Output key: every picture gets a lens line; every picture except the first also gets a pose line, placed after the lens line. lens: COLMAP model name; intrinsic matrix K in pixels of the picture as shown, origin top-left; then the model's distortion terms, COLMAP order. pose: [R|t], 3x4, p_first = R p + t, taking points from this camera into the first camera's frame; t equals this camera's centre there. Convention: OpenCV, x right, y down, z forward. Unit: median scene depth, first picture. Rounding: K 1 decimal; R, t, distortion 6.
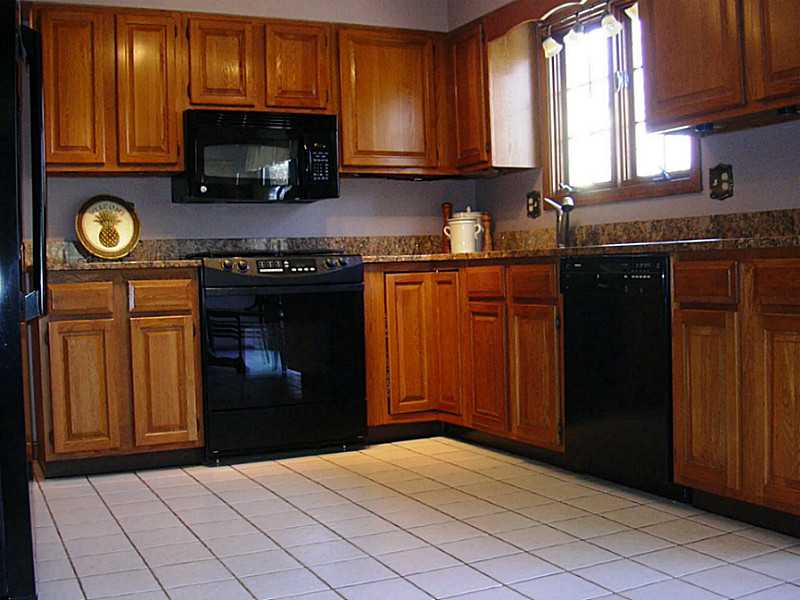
lens RADIAL K [[932.4, 0, 400.0], [0, 932.4, 300.0], [0, 0, 1]] dist [-0.169704, 0.031571]
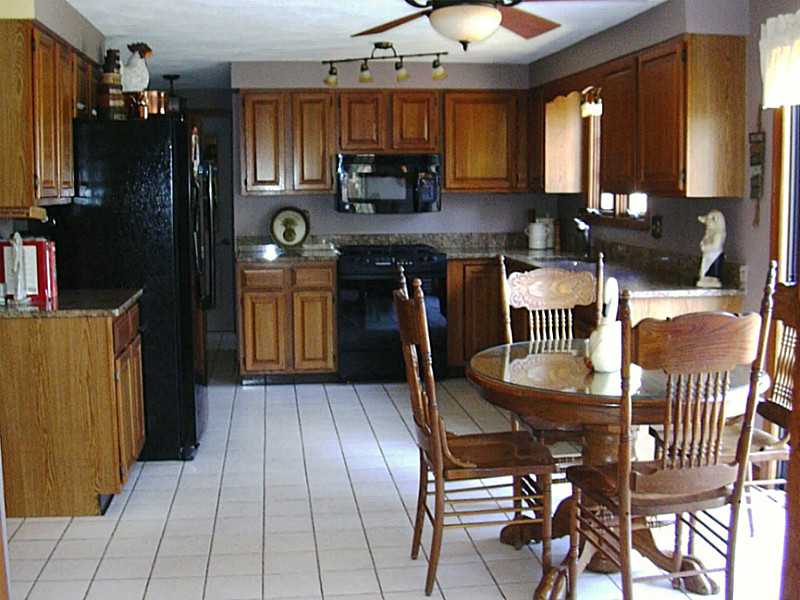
lens RADIAL K [[932.4, 0, 400.0], [0, 932.4, 300.0], [0, 0, 1]] dist [-0.169704, 0.031571]
pose [[0.951949, 0.061115, -0.300097, 0.341672], [-0.033155, 0.994693, 0.097397, -0.117985], [0.304457, -0.082768, 0.948923, -0.452516]]
